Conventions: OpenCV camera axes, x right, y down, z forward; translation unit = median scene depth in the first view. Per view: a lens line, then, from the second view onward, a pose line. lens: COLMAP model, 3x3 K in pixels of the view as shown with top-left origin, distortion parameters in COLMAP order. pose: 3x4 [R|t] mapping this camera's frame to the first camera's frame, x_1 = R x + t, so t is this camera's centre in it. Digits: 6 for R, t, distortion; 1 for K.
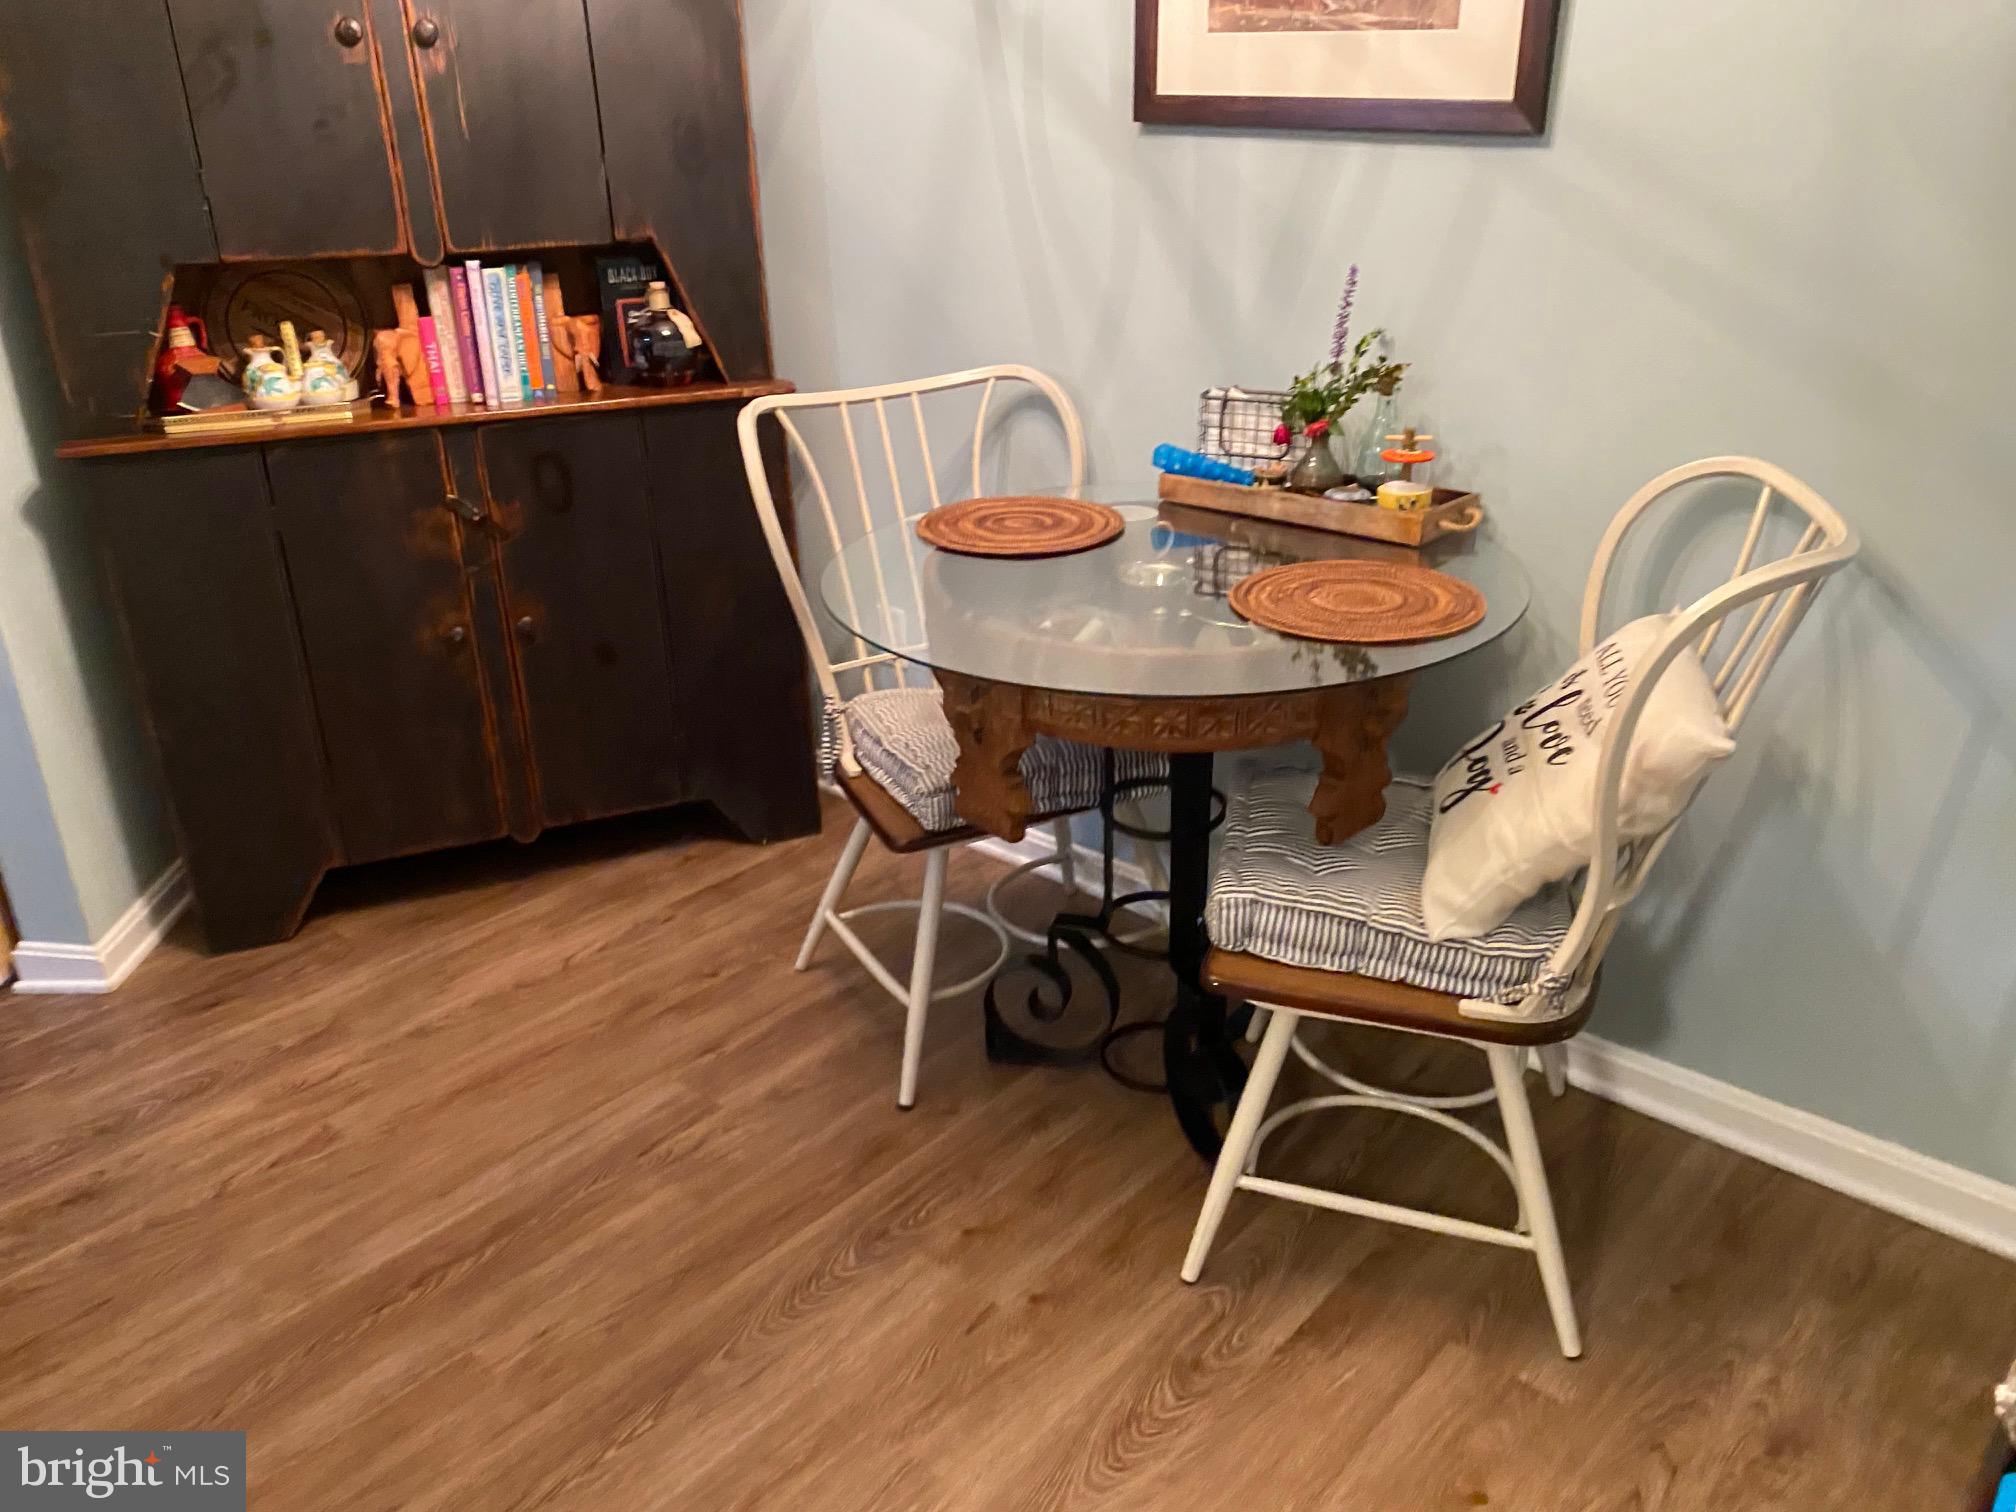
lens RADIAL K [[1537.8, 0, 1015.3], [0, 1537.8, 747.7], [0, 0, 1]] dist [0.042578, -0.053551]
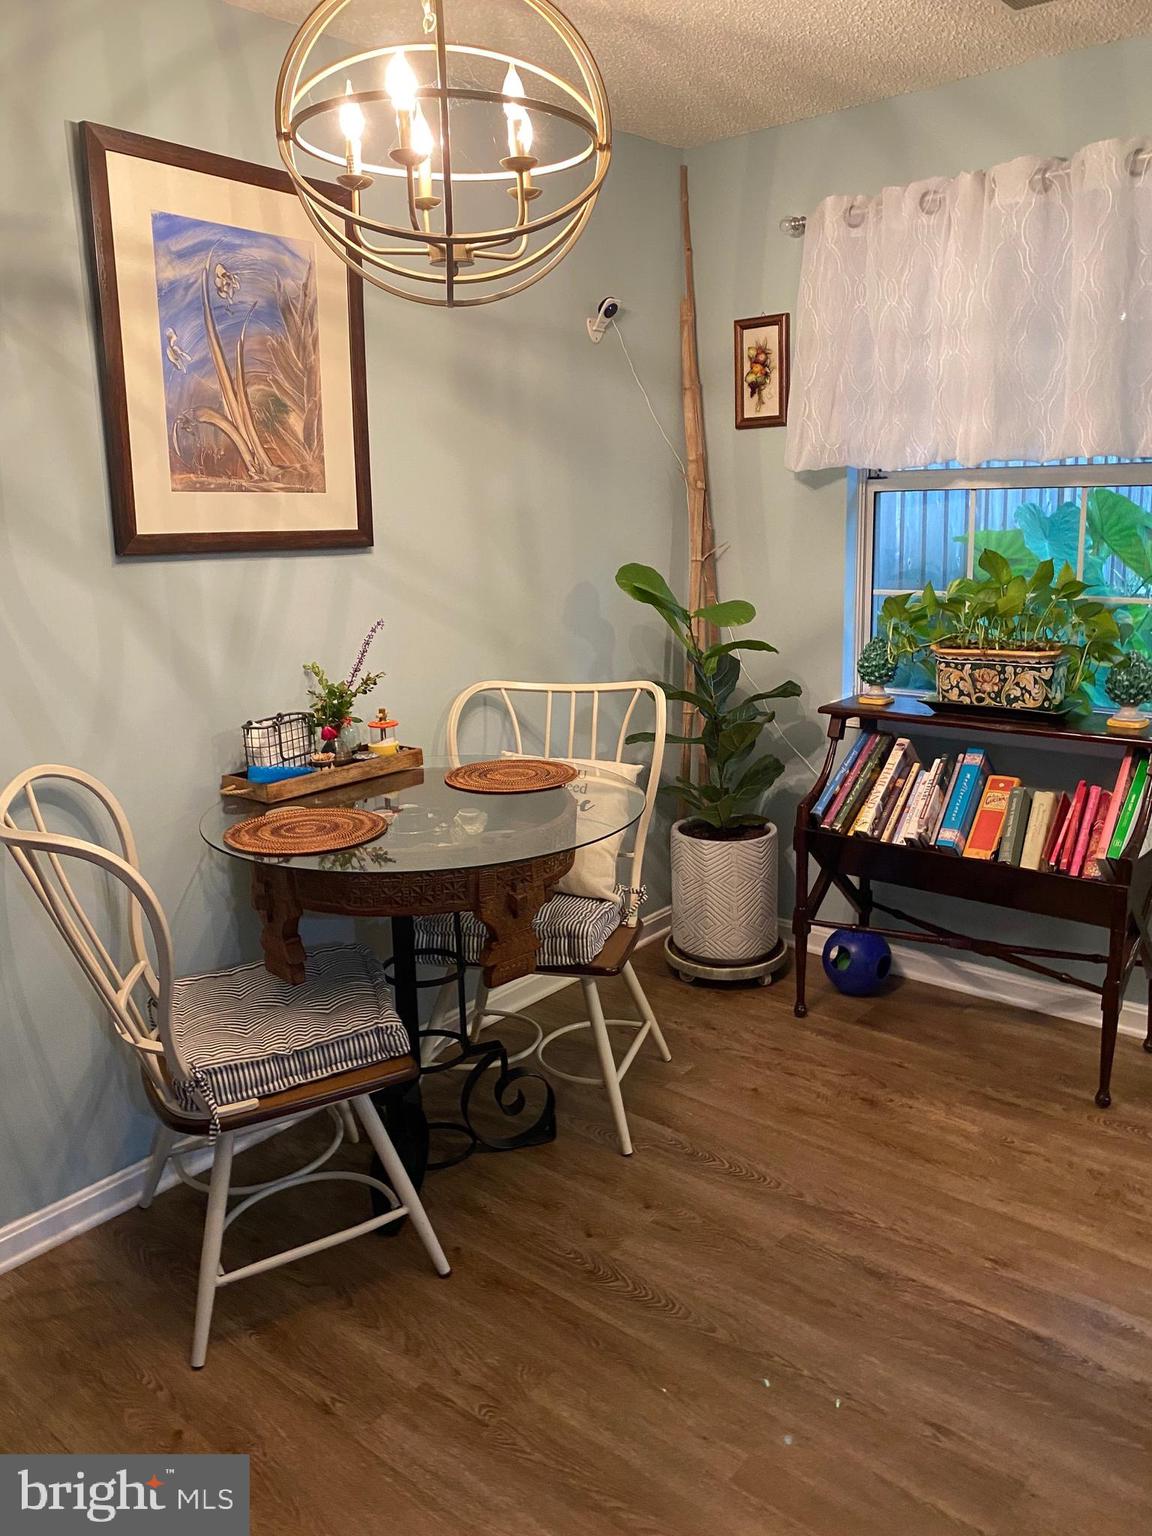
lens RADIAL K [[1171.6, 0, 580.0], [0, 1171.6, 770.4], [0, 0, 1]] dist [0.042578, -0.053551]
pose [[-0.016924, -0.213983, 0.976691, -0.987543], [0.421215, 0.884394, 0.201061, -0.299113], [-0.906803, 0.414799, 0.075165, 0.693105]]
